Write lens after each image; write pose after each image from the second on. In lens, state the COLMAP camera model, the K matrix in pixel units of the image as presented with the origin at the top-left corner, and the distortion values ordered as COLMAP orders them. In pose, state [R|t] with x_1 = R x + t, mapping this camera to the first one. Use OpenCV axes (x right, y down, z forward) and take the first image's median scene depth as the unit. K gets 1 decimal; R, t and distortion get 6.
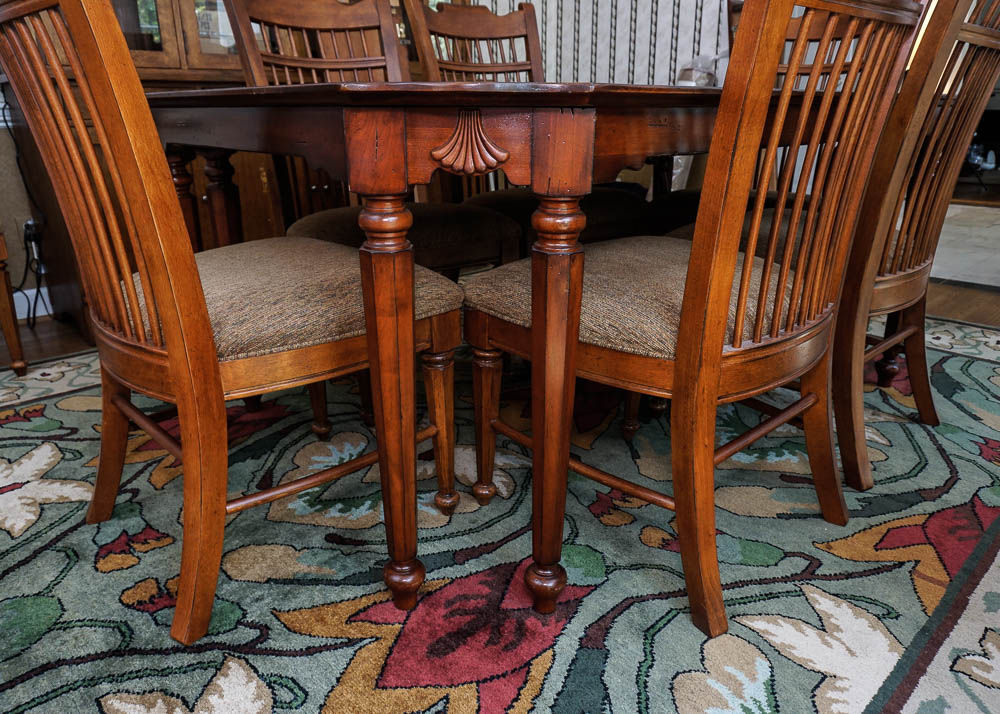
lens RADIAL K [[739.8, 0, 499.1], [0, 739.8, 355.0], [0, 0, 1]] dist [-0.051351, 0.011665]
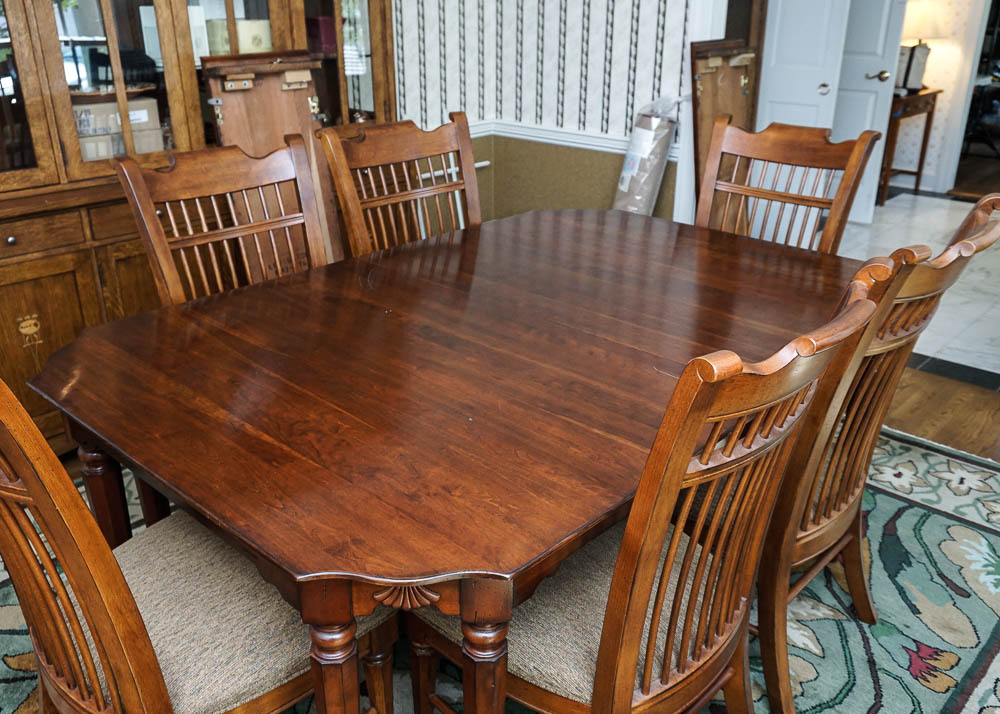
lens RADIAL K [[930.3, 0, 499.3], [0, 930.3, 358.5], [0, 0, 1]] dist [0.001288, 0.007109]
pose [[0.997474, -0.017411, 0.068869, 0.004512], [0.012416, 0.997305, 0.072304, -0.307764], [-0.069942, -0.071267, 0.995002, -0.180629]]
